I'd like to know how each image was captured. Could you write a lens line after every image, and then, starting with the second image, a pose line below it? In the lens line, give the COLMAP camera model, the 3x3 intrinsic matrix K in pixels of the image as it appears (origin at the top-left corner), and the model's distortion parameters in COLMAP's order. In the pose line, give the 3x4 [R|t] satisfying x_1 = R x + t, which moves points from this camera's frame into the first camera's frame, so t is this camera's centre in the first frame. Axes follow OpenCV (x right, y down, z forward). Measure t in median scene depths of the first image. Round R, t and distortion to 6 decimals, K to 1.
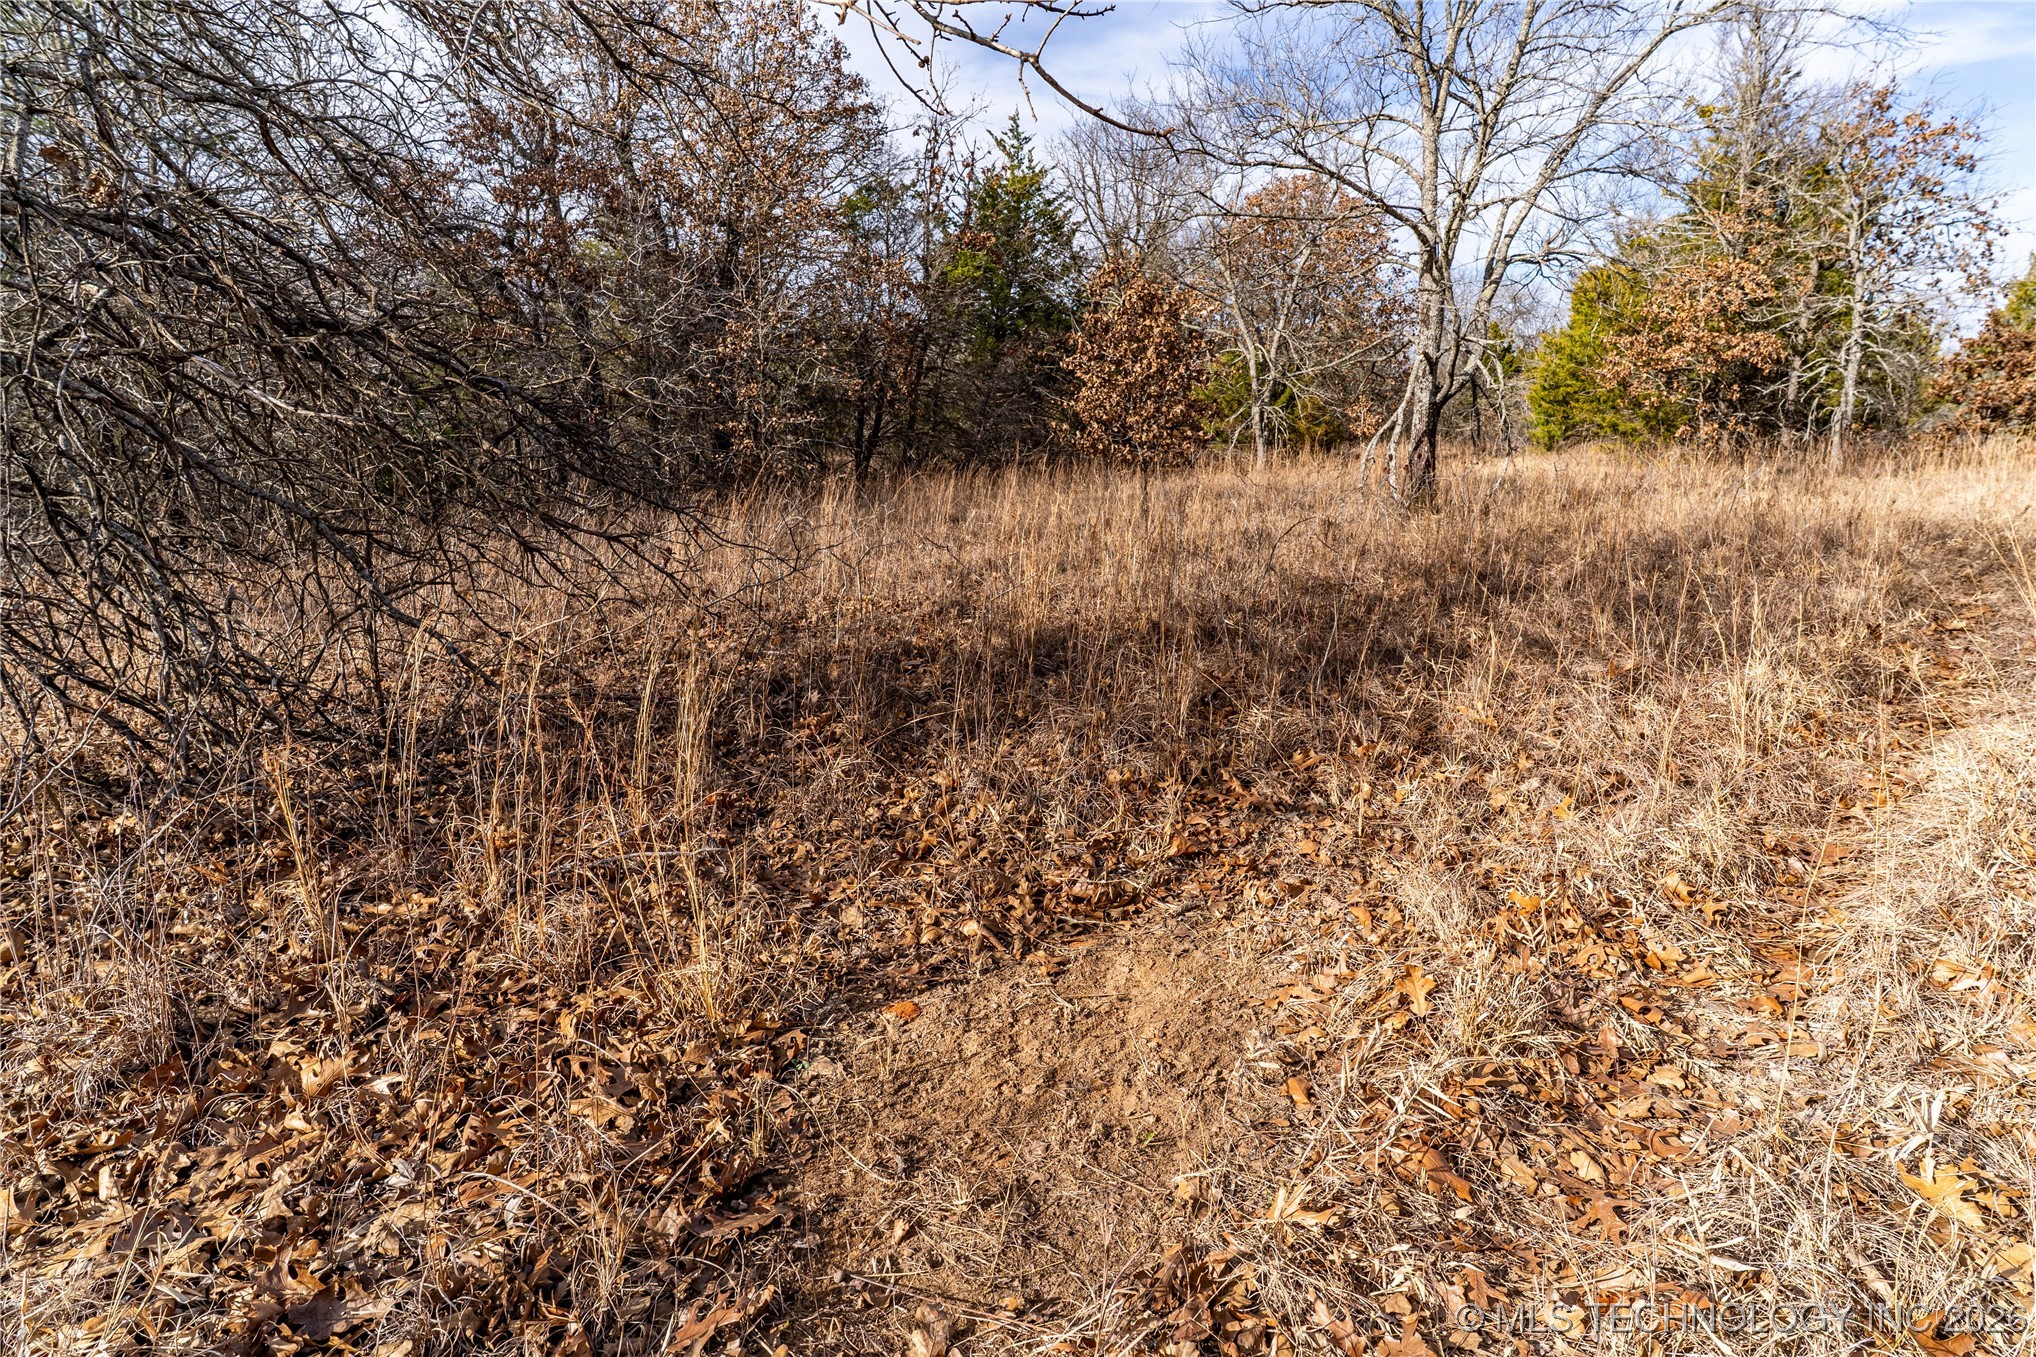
lens RADIAL K [[1111.8, 0, 1017.7], [0, 1111.8, 681.2], [0, 0, 1]] dist [-0.011867, 0.004591]
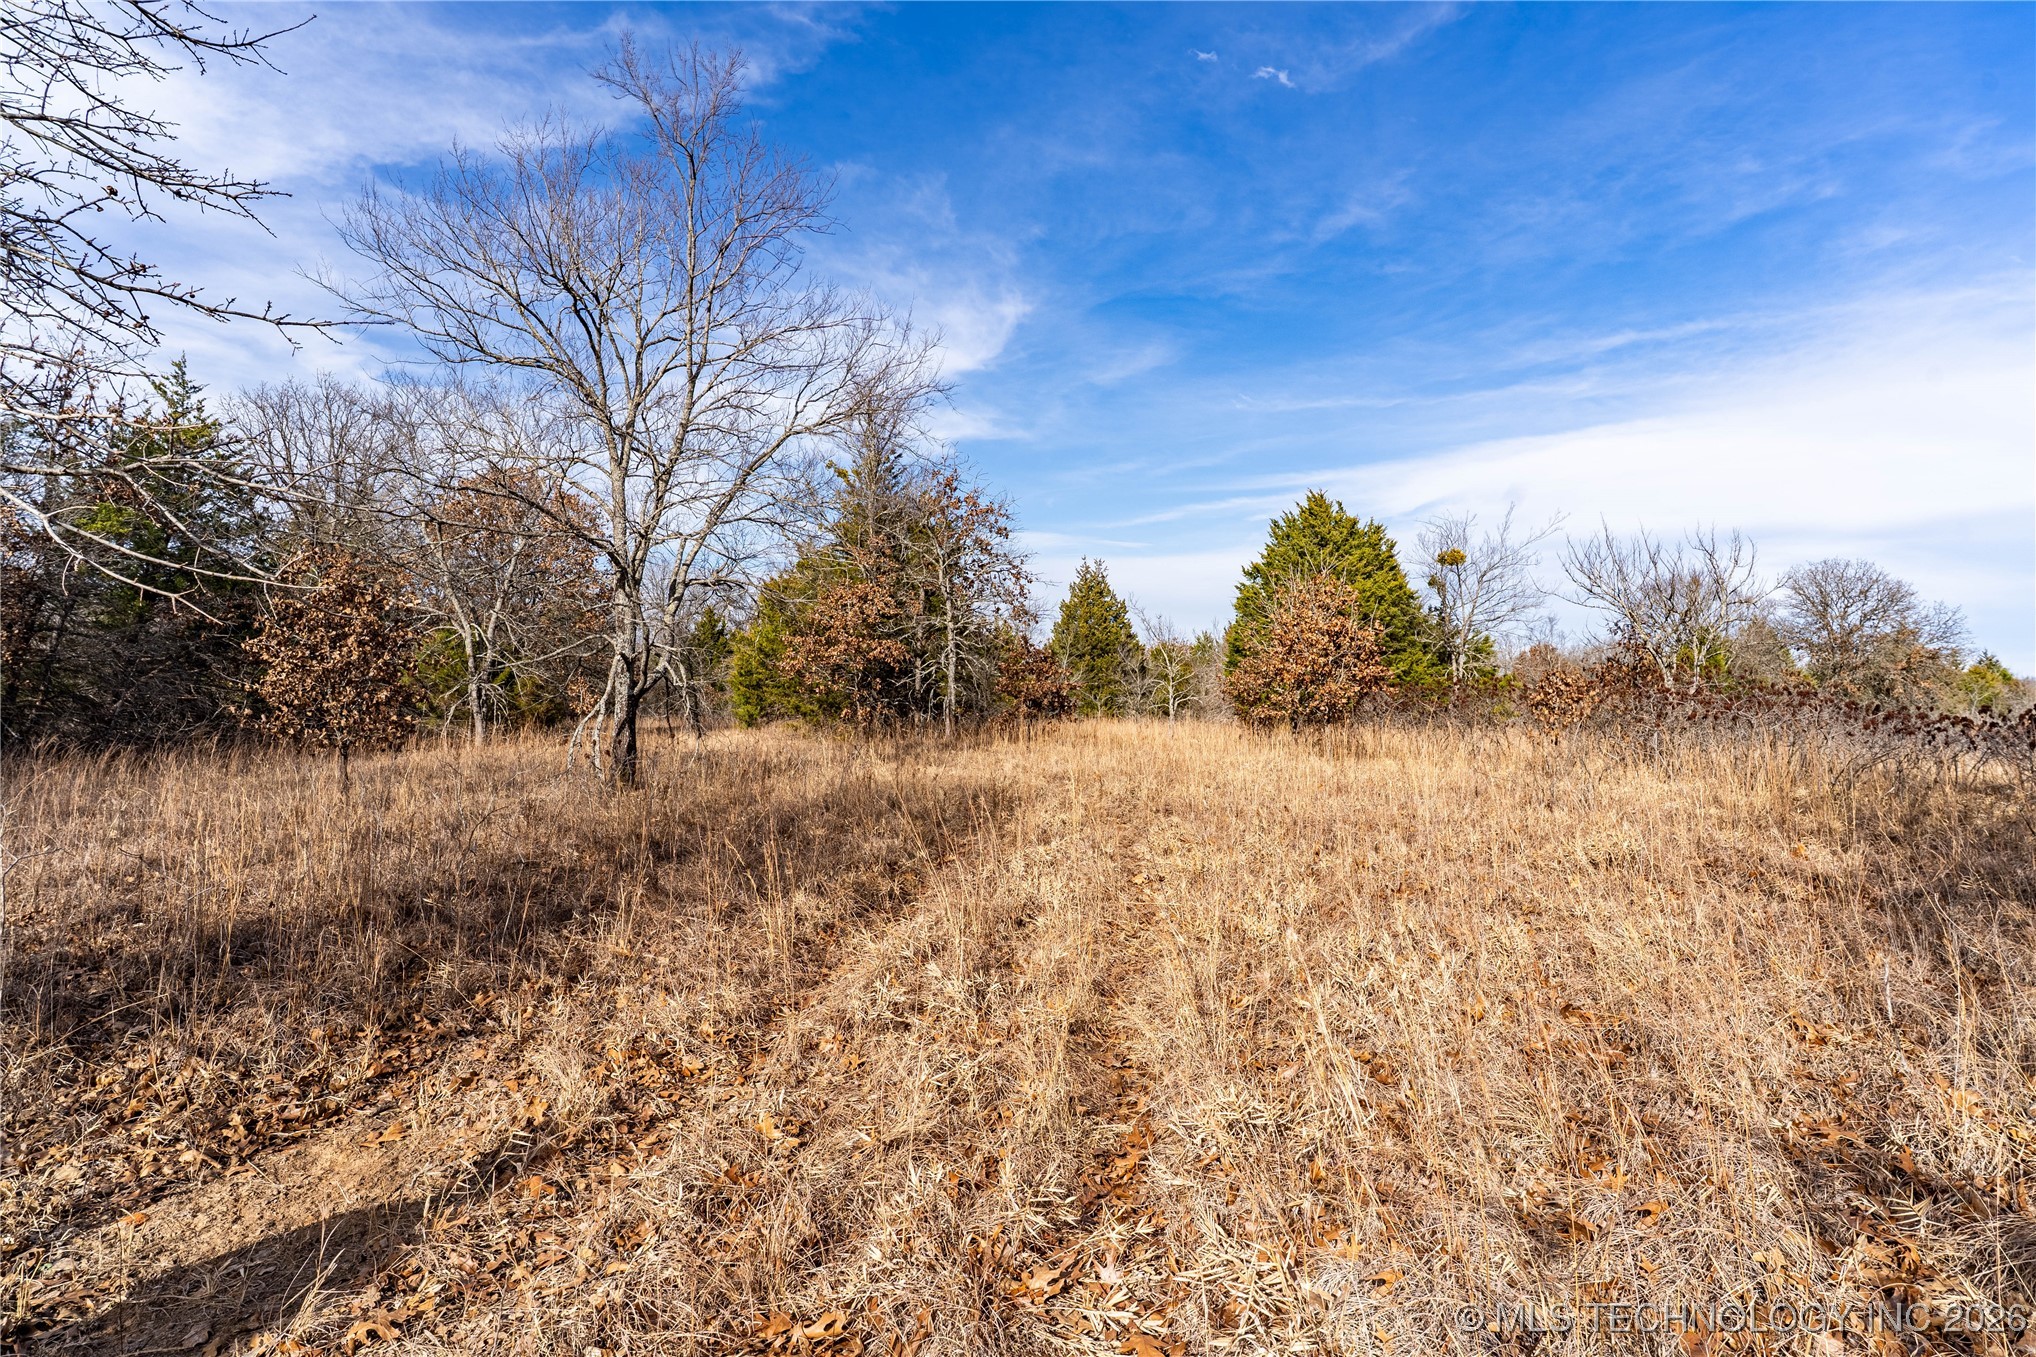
lens RADIAL K [[1111.8, 0, 1019.8], [0, 1111.8, 679.1], [0, 0, 1]] dist [-0.011867, 0.004591]
pose [[0.790782, 0.025700, 0.611558, -0.016292], [0.120273, 0.973116, -0.196415, 0.010595], [-0.600165, 0.228876, 0.766432, -0.142044]]
